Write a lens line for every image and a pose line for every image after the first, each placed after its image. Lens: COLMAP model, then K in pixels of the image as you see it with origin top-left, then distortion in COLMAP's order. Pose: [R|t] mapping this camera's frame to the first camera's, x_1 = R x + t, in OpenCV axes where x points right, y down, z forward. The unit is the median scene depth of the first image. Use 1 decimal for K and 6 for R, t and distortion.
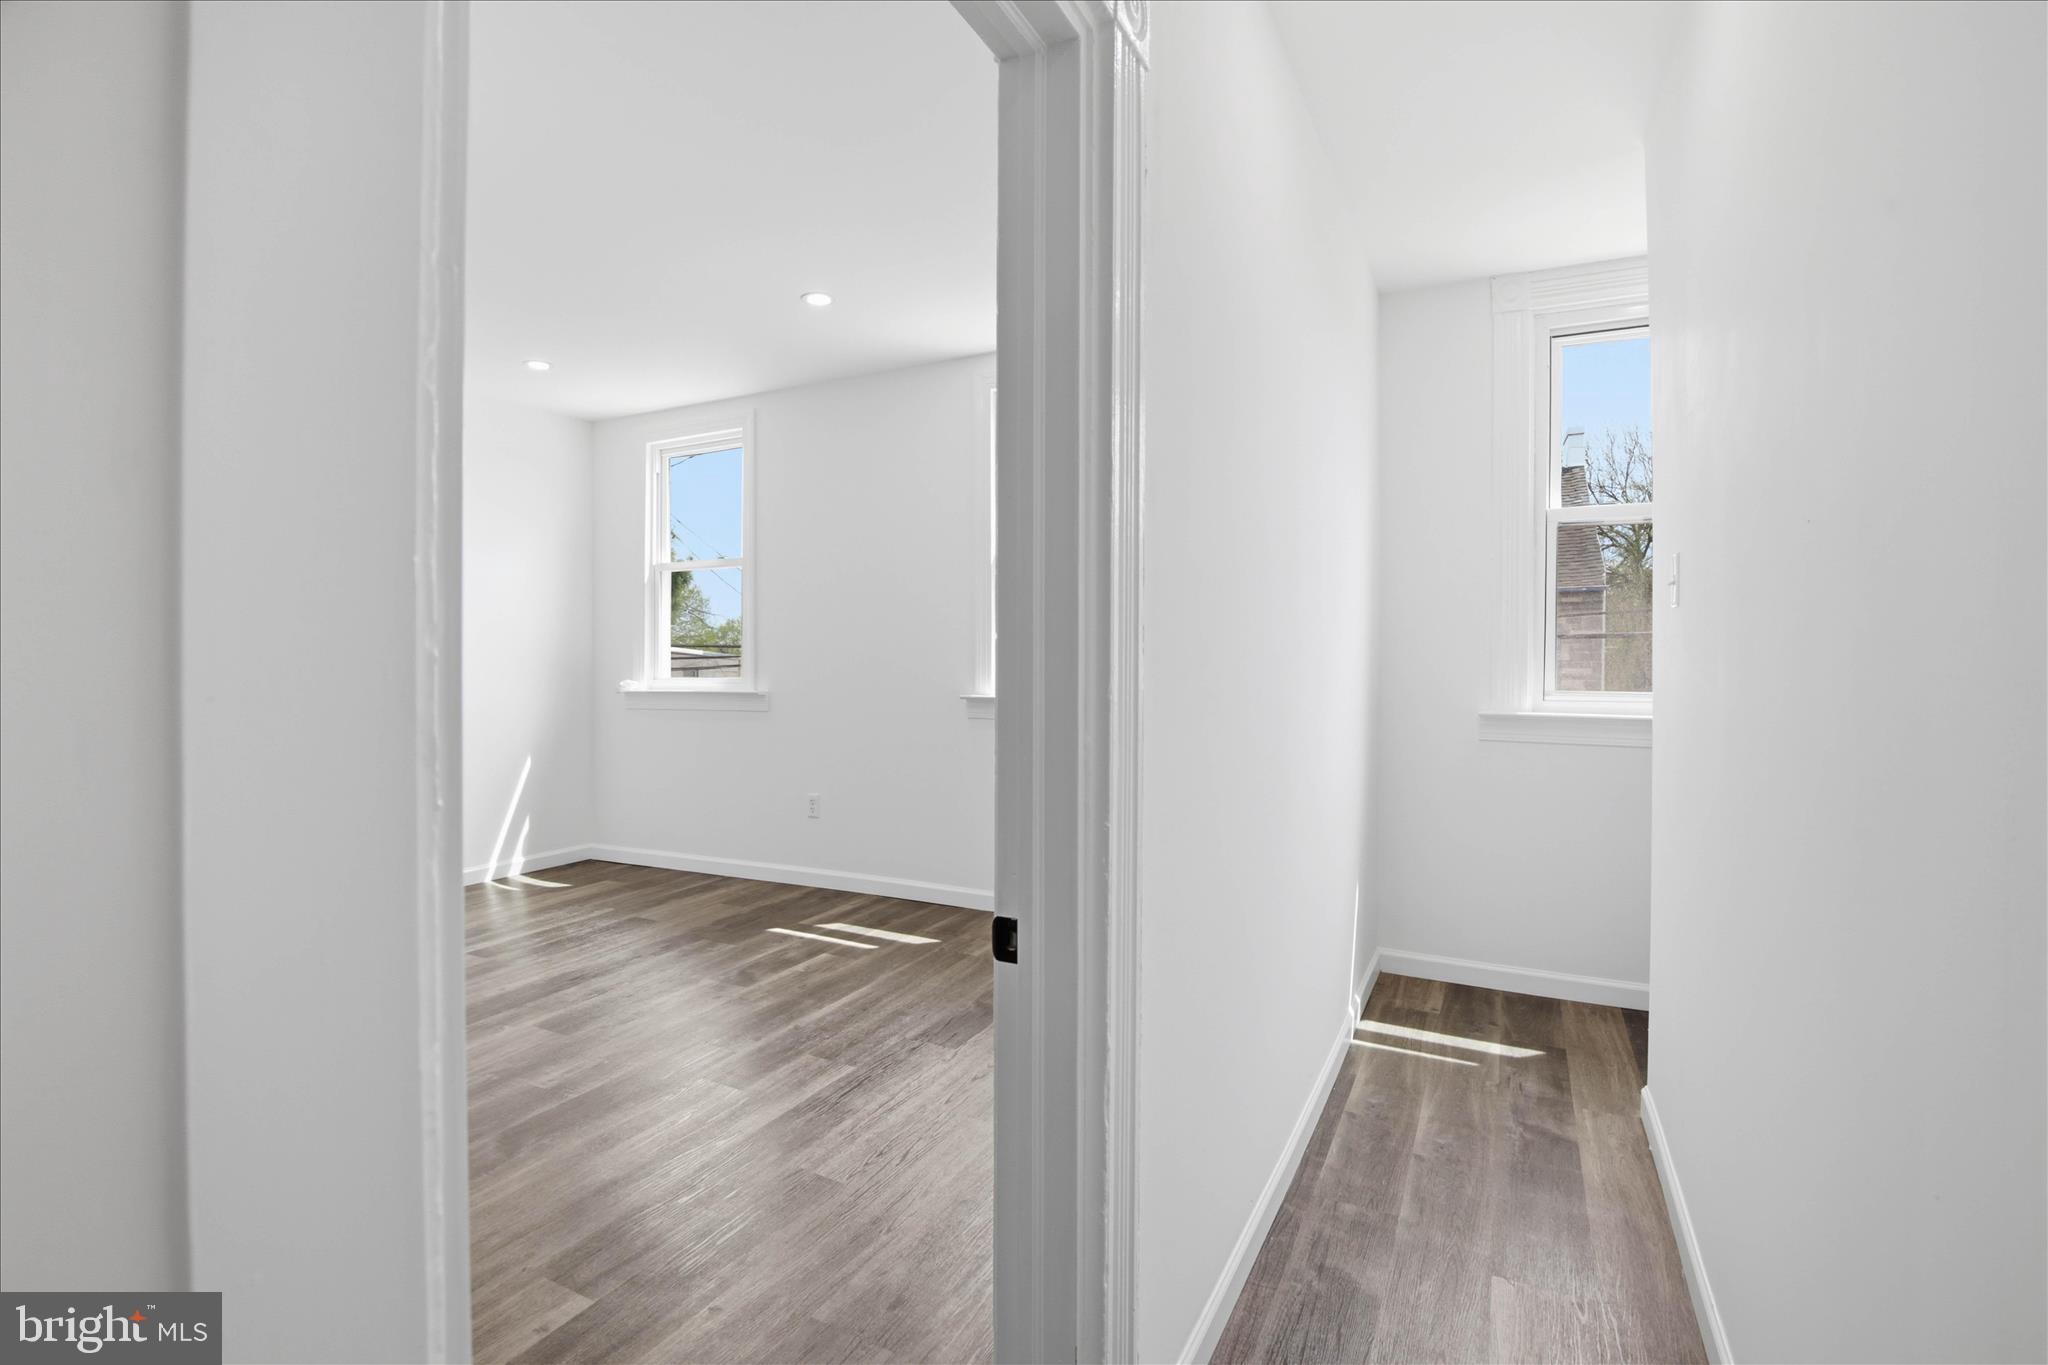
lens RADIAL K [[945.0, 0, 1013.4], [0, 945.0, 654.1], [0, 0, 1]] dist [-0.002504, 0.000327]
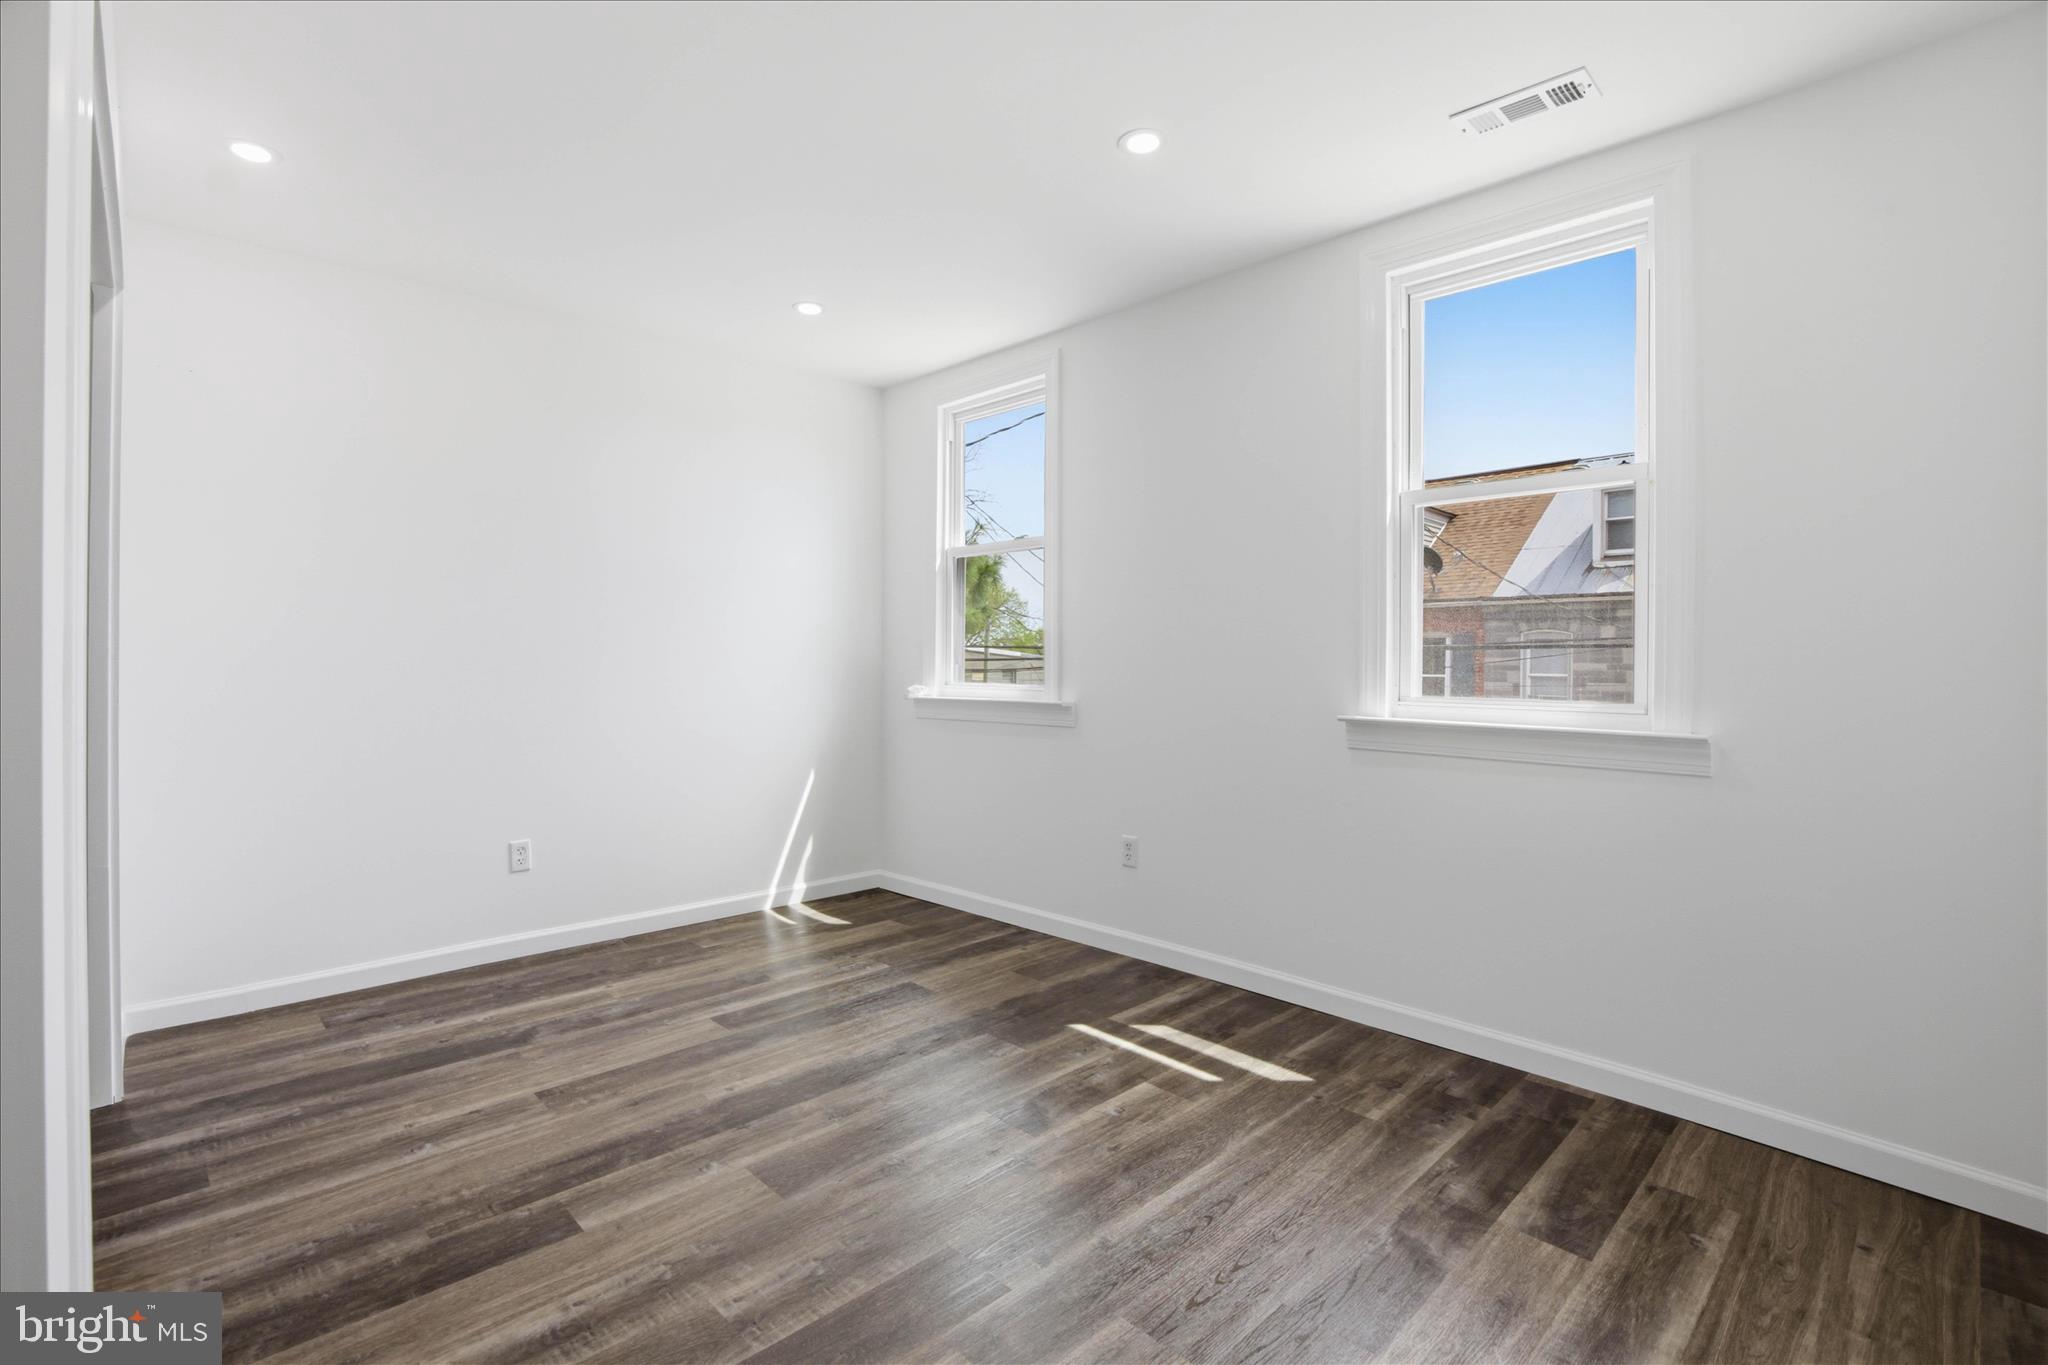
lens RADIAL K [[945.0, 0, 1013.4], [0, 945.0, 654.1], [0, 0, 1]] dist [-0.002504, 0.000327]
pose [[0.946709, 0.005434, -0.322045, -0.063067], [-0.006323, 0.999979, -0.001715, 0.000688], [0.322029, 0.003660, 0.946723, 0.278608]]
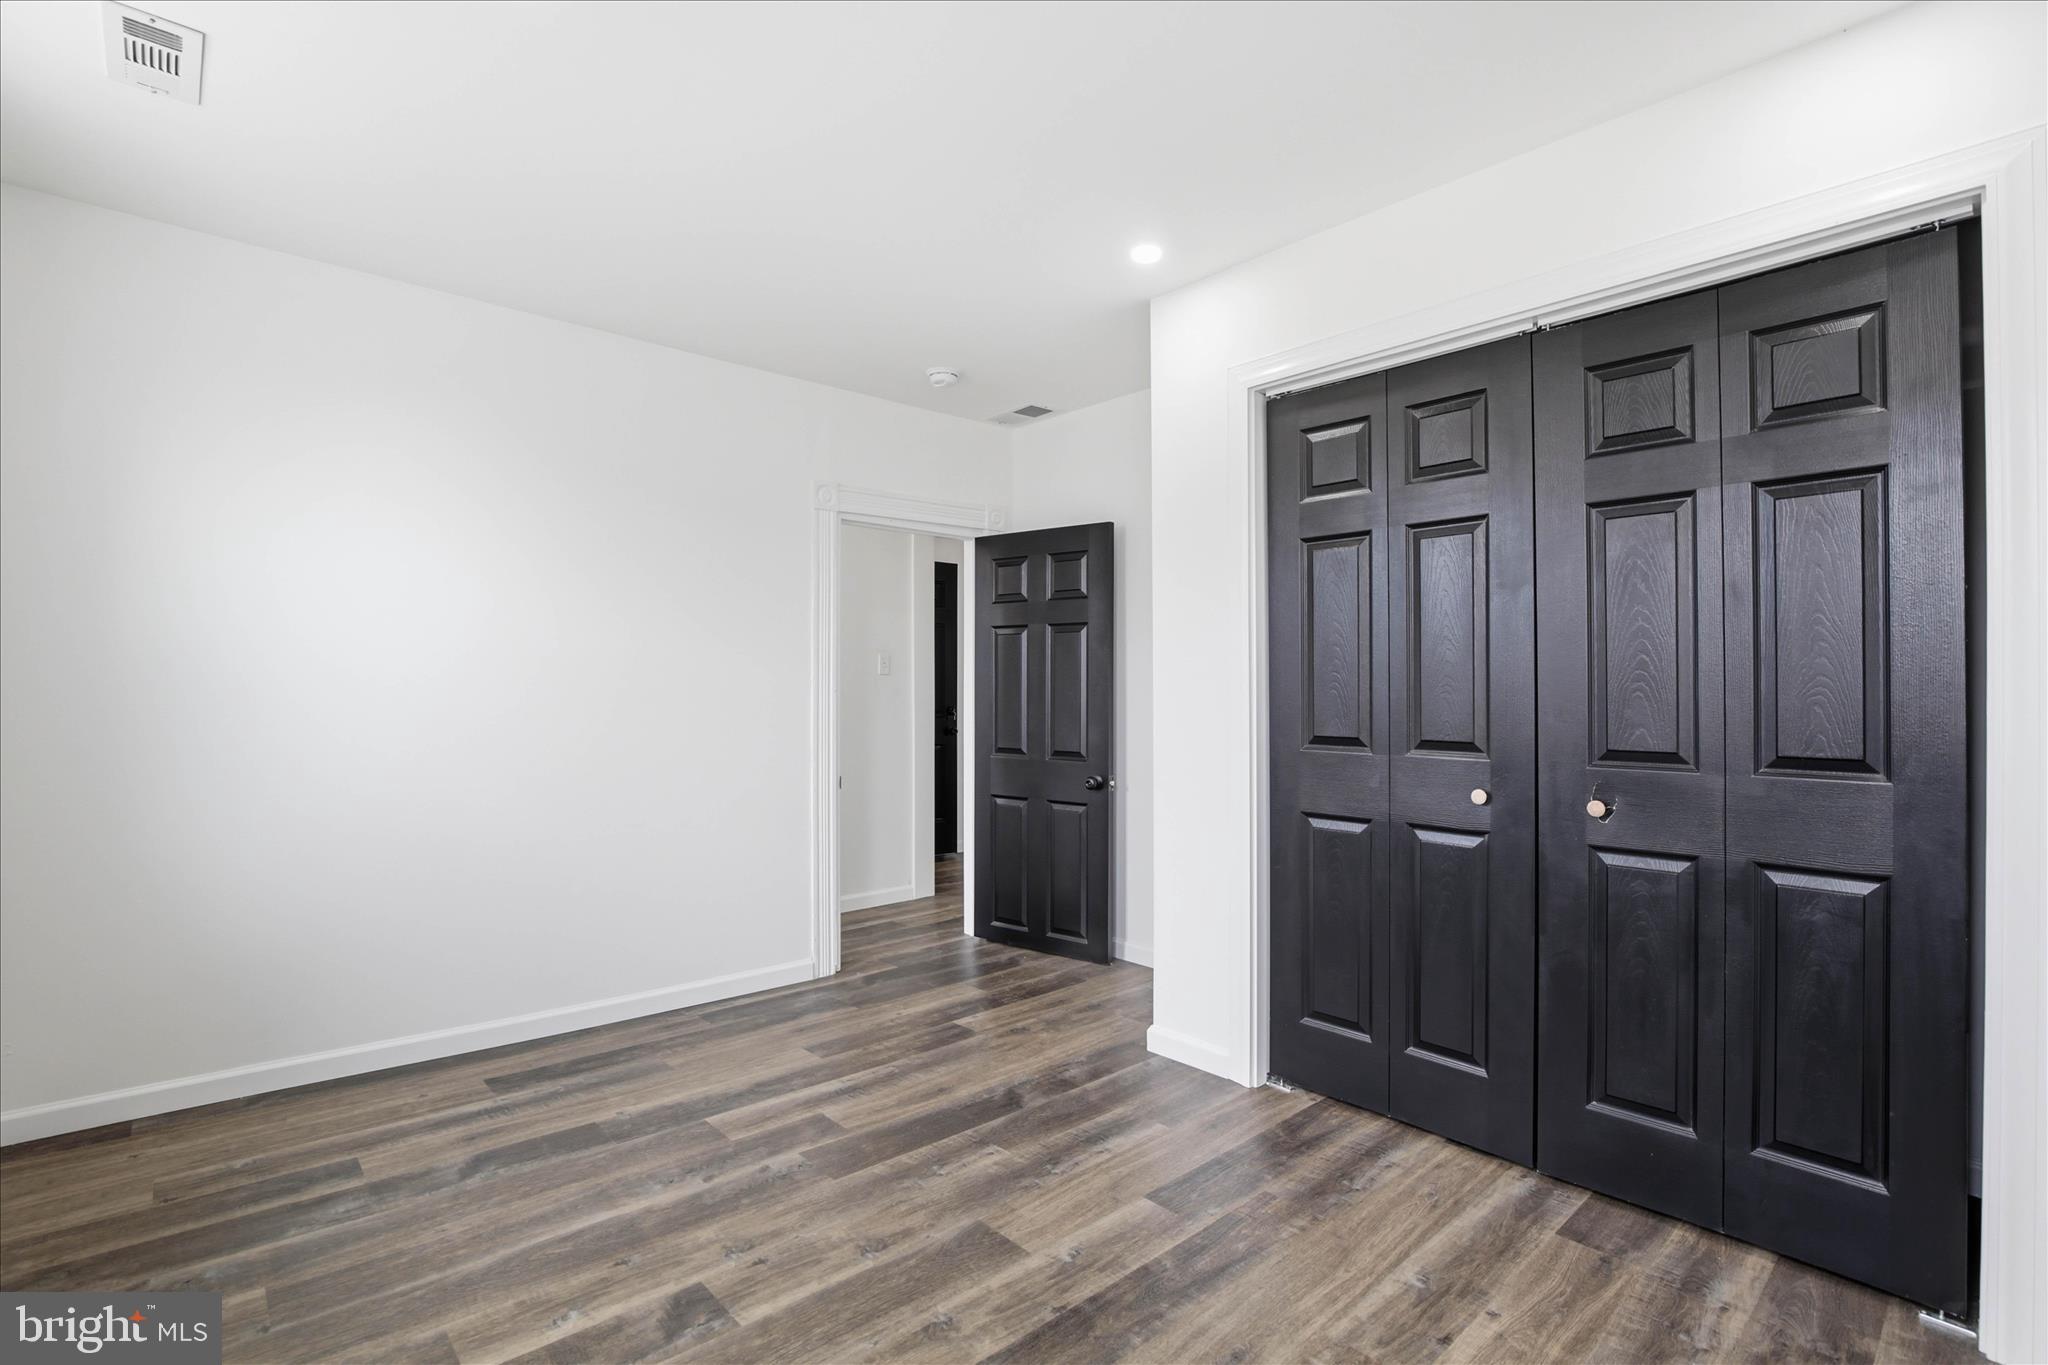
lens RADIAL K [[956.5, 0, 1012.5], [0, 956.5, 687.0], [0, 0, 1]] dist [-0.026446, 0.010138]
pose [[-0.934782, 0.004244, 0.355196, -0.539796], [0.003439, 0.999990, -0.002899, -0.005009], [-0.355205, -0.001489, -0.934787, 1.194342]]
